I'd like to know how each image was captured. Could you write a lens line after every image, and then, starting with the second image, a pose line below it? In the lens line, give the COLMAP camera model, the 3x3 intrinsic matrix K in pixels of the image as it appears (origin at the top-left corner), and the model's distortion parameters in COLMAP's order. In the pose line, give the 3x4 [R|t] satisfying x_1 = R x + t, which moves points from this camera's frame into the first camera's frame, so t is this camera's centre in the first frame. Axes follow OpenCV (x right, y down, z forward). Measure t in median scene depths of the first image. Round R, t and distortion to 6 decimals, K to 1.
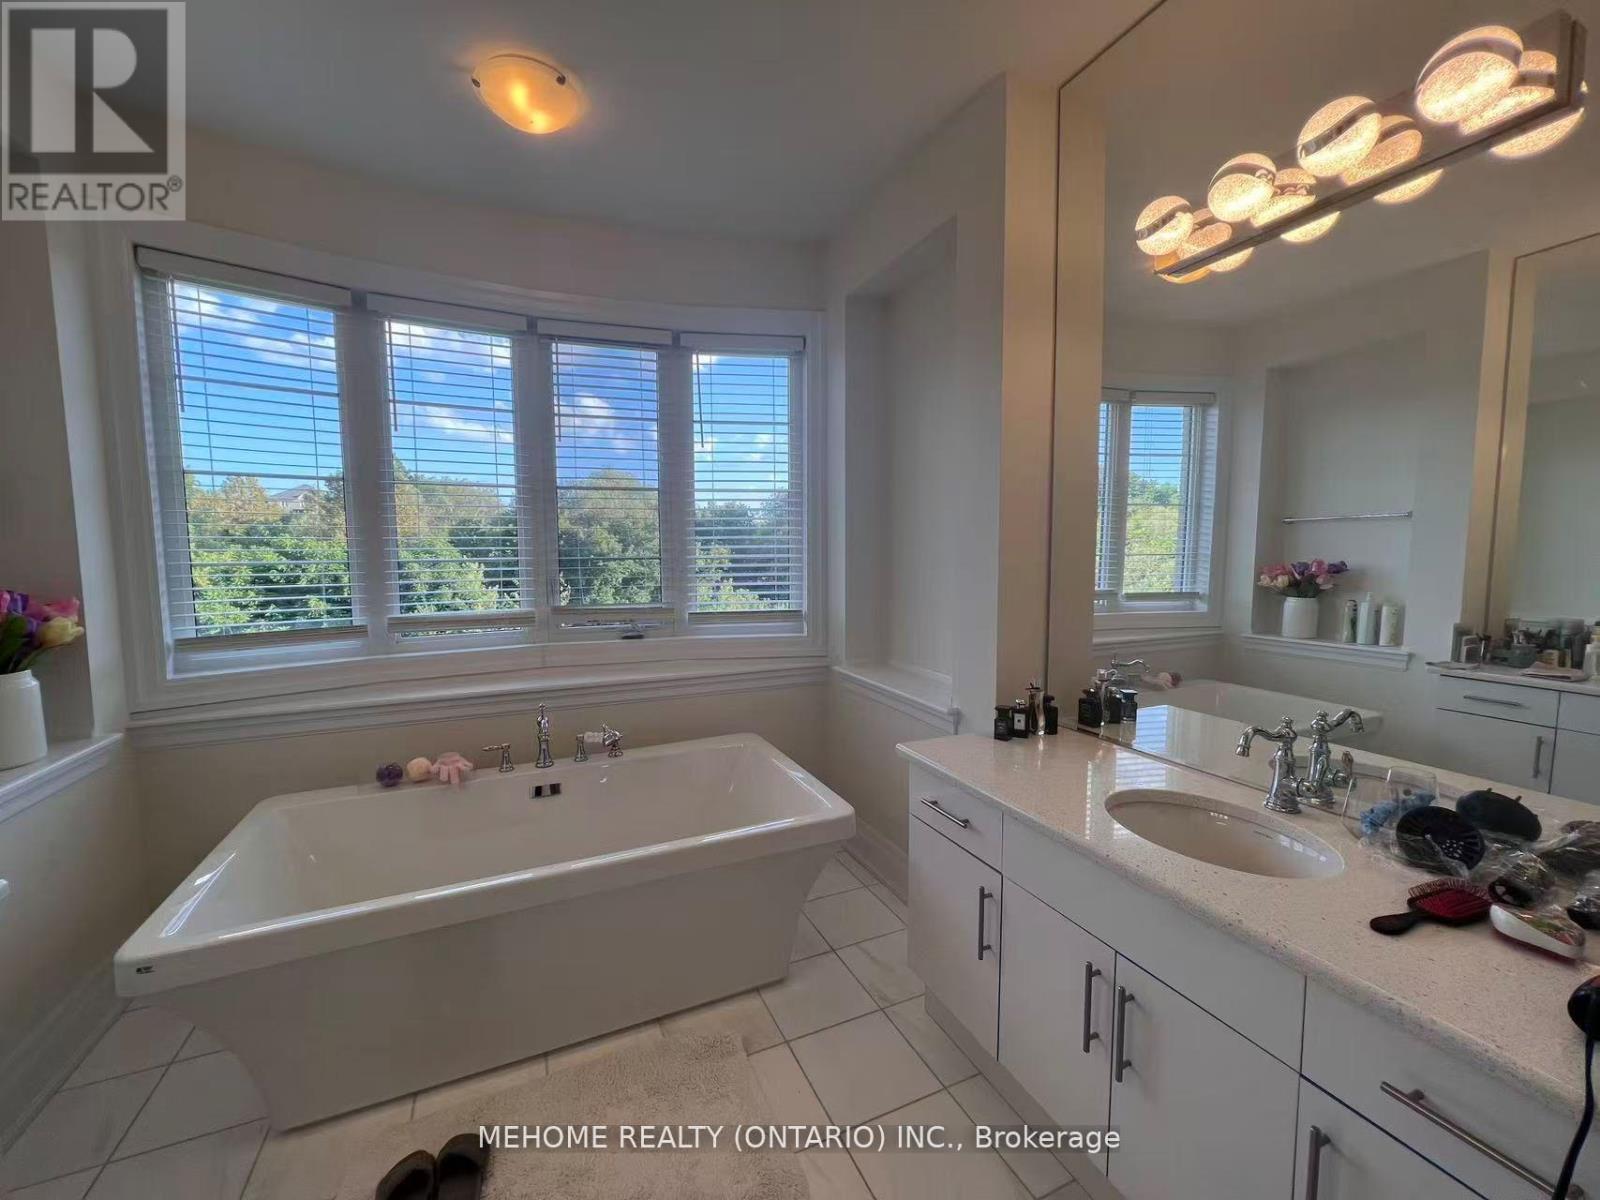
lens RADIAL K [[640.8, 0, 793.8], [0, 640.8, 596.3], [0, 0, 1]] dist [-0.000671, 0.000116]
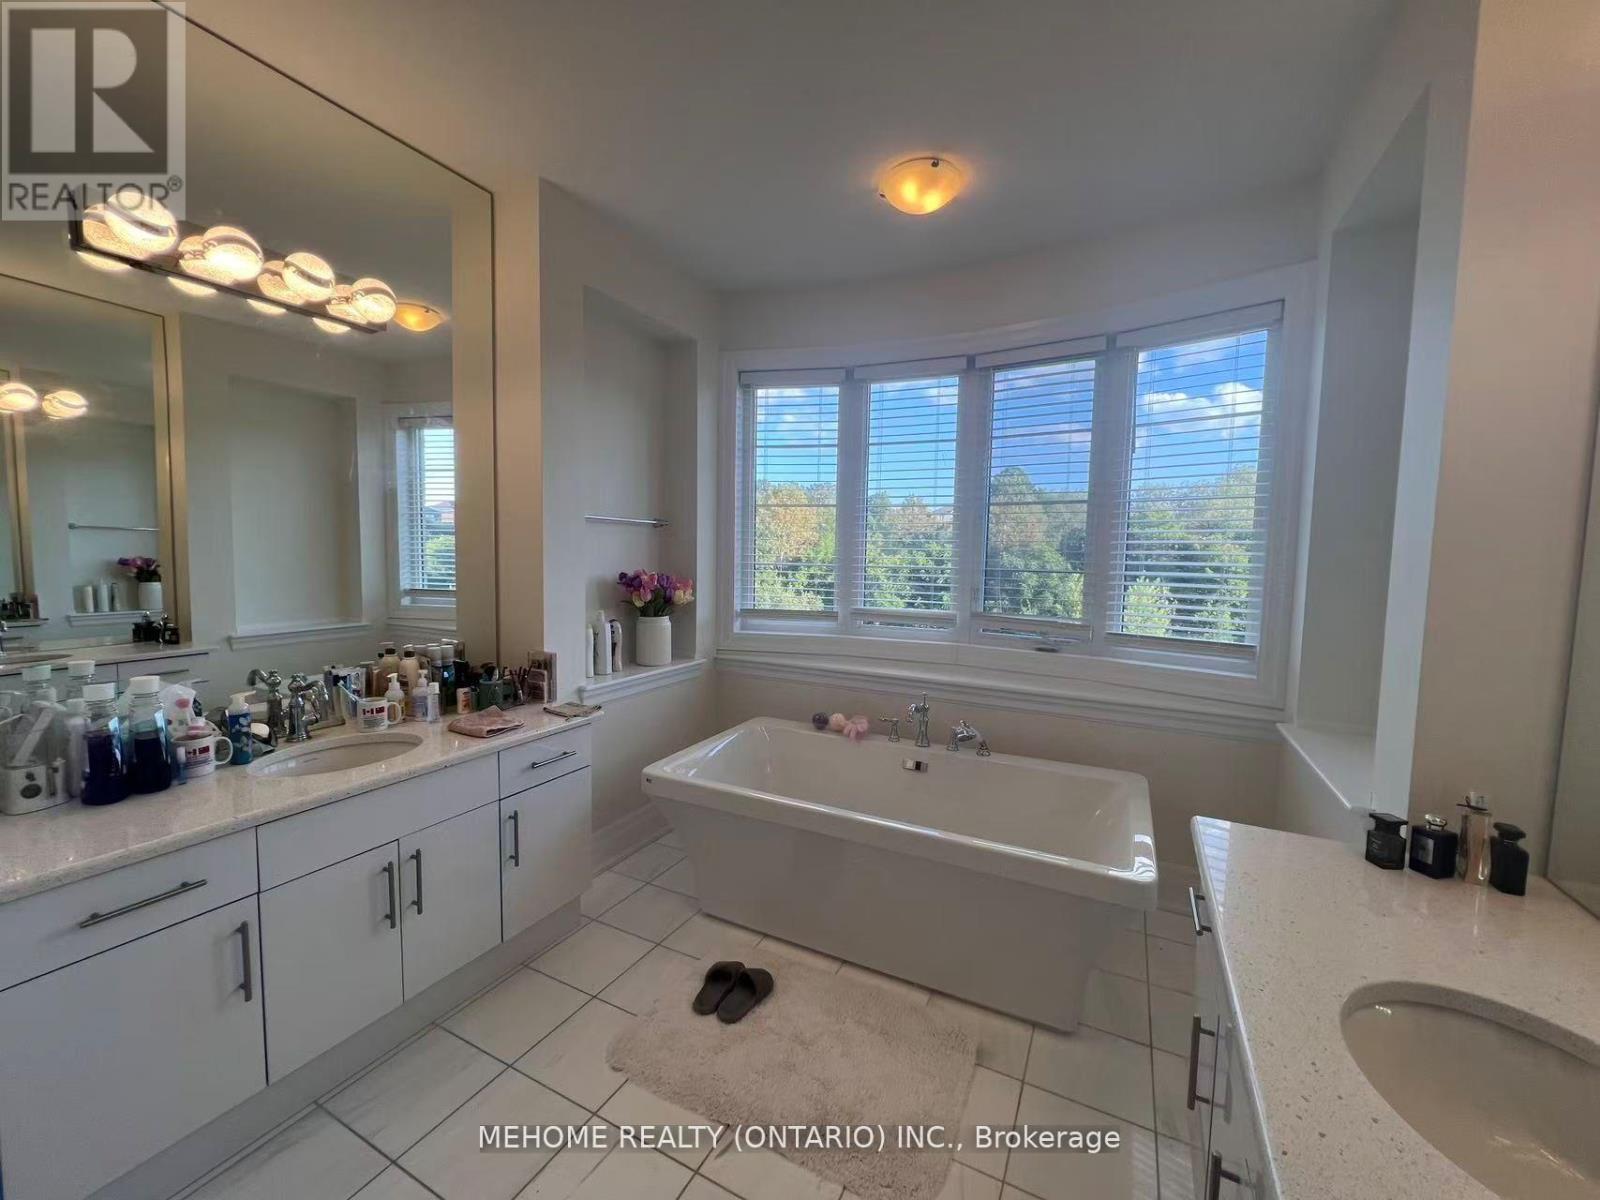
lens RADIAL K [[640.8, 0, 793.8], [0, 640.8, 596.3], [0, 0, 1]] dist [-0.000671, 0.000116]
pose [[0.621135, 0.071992, -0.780390, 0.351614], [-0.082513, 0.996245, 0.026231, -0.016956], [0.779348, 0.048100, 0.624743, 0.076285]]
